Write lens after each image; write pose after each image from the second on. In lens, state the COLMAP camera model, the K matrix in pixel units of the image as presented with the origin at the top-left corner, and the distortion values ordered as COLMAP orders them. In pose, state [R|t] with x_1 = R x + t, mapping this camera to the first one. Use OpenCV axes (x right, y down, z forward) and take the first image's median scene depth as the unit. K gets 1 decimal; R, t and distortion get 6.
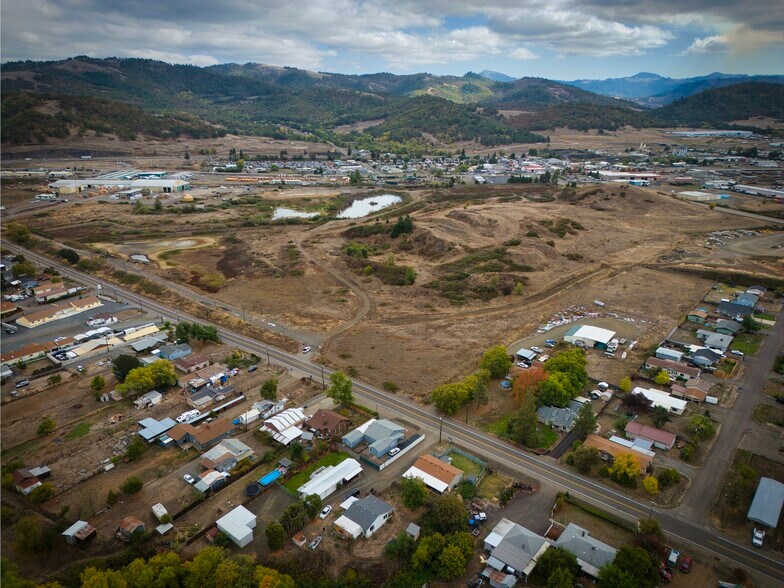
lens RADIAL K [[545.6, 0, 392.0], [0, 545.6, 294.0], [0, 0, 1]] dist [0.071943, -0.061602]
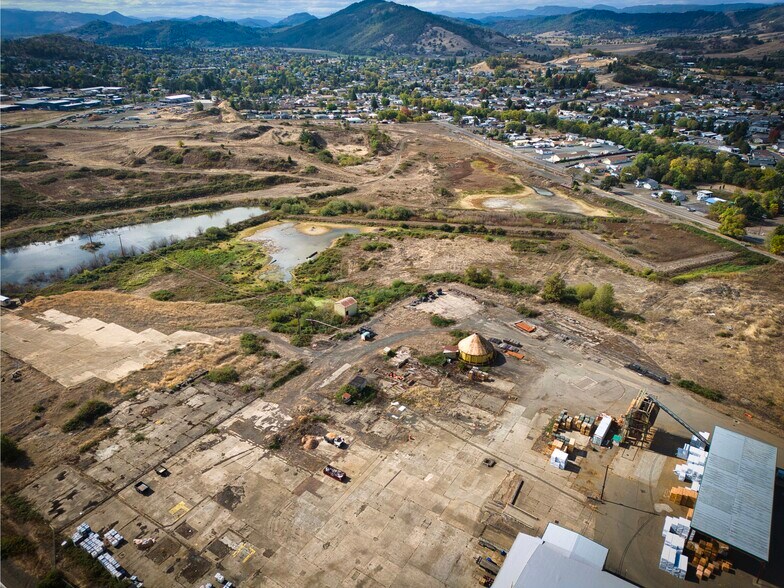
lens RADIAL K [[545.6, 0, 392.0], [0, 545.6, 294.0], [0, 0, 1]] dist [0.071943, -0.061602]
pose [[-0.862993, -0.217795, 0.455860, -0.351872], [0.163777, 0.732978, 0.660242, -0.302566], [-0.477933, 0.644444, -0.596885, 0.903313]]
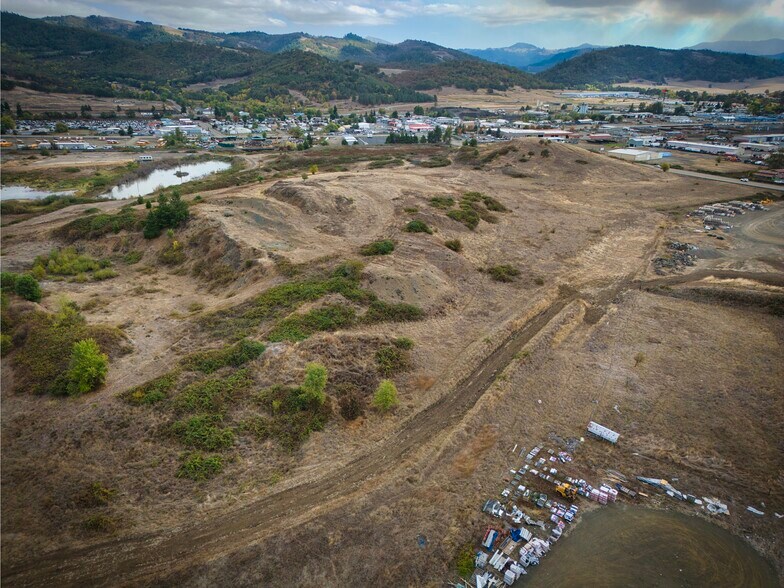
lens RADIAL K [[545.6, 0, 392.0], [0, 545.6, 294.0], [0, 0, 1]] dist [0.071943, -0.061602]
pose [[0.981387, -0.063976, 0.181072, 0.063927], [0.055376, 0.997102, 0.052164, -0.034484], [-0.183884, -0.041166, 0.982086, 0.236267]]
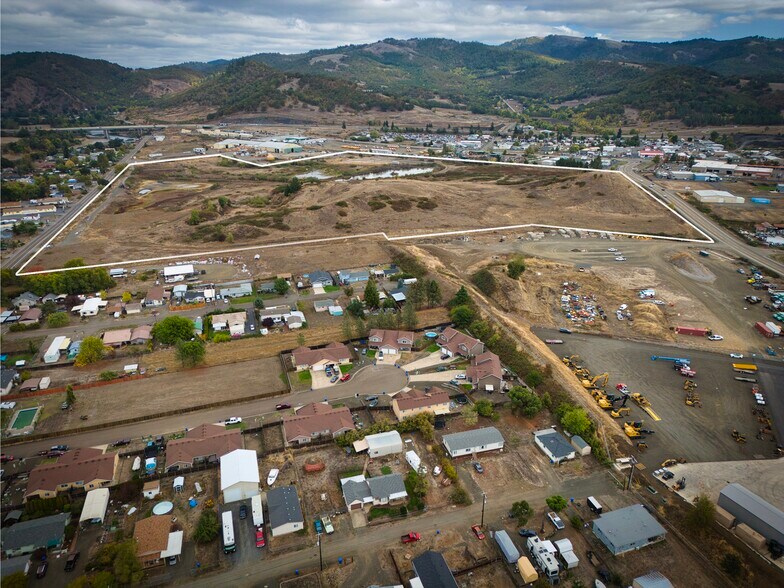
lens RADIAL K [[545.6, 0, 392.0], [0, 545.6, 294.0], [0, 0, 1]] dist [0.071943, -0.061602]
pose [[0.842755, 0.192770, -0.502598, 0.424597], [-0.171474, 0.981178, 0.088801, -0.020694], [0.510256, 0.011345, 0.859947, 0.050081]]
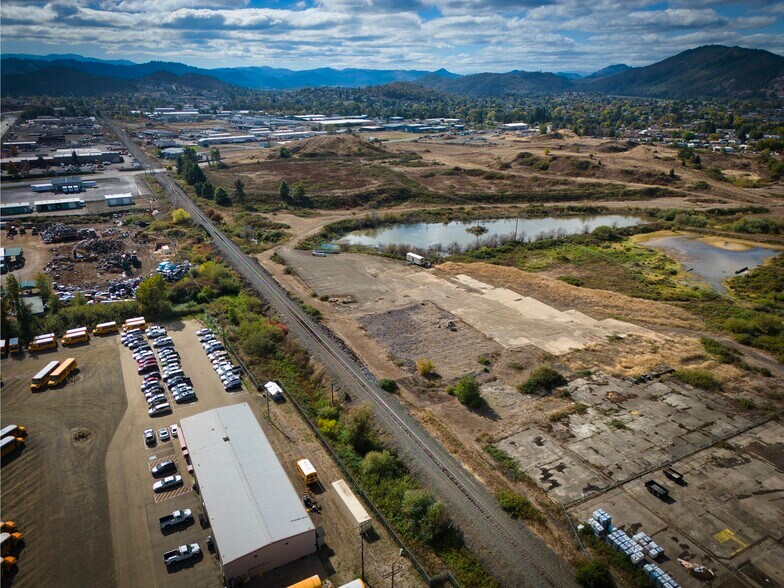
lens RADIAL K [[545.6, 0, 392.0], [0, 545.6, 294.0], [0, 0, 1]] dist [0.071943, -0.061602]
pose [[-0.516227, -0.304979, 0.800311, -0.281529], [0.276759, 0.824913, 0.492873, -0.275317], [-0.810502, 0.475928, -0.341437, 0.944029]]
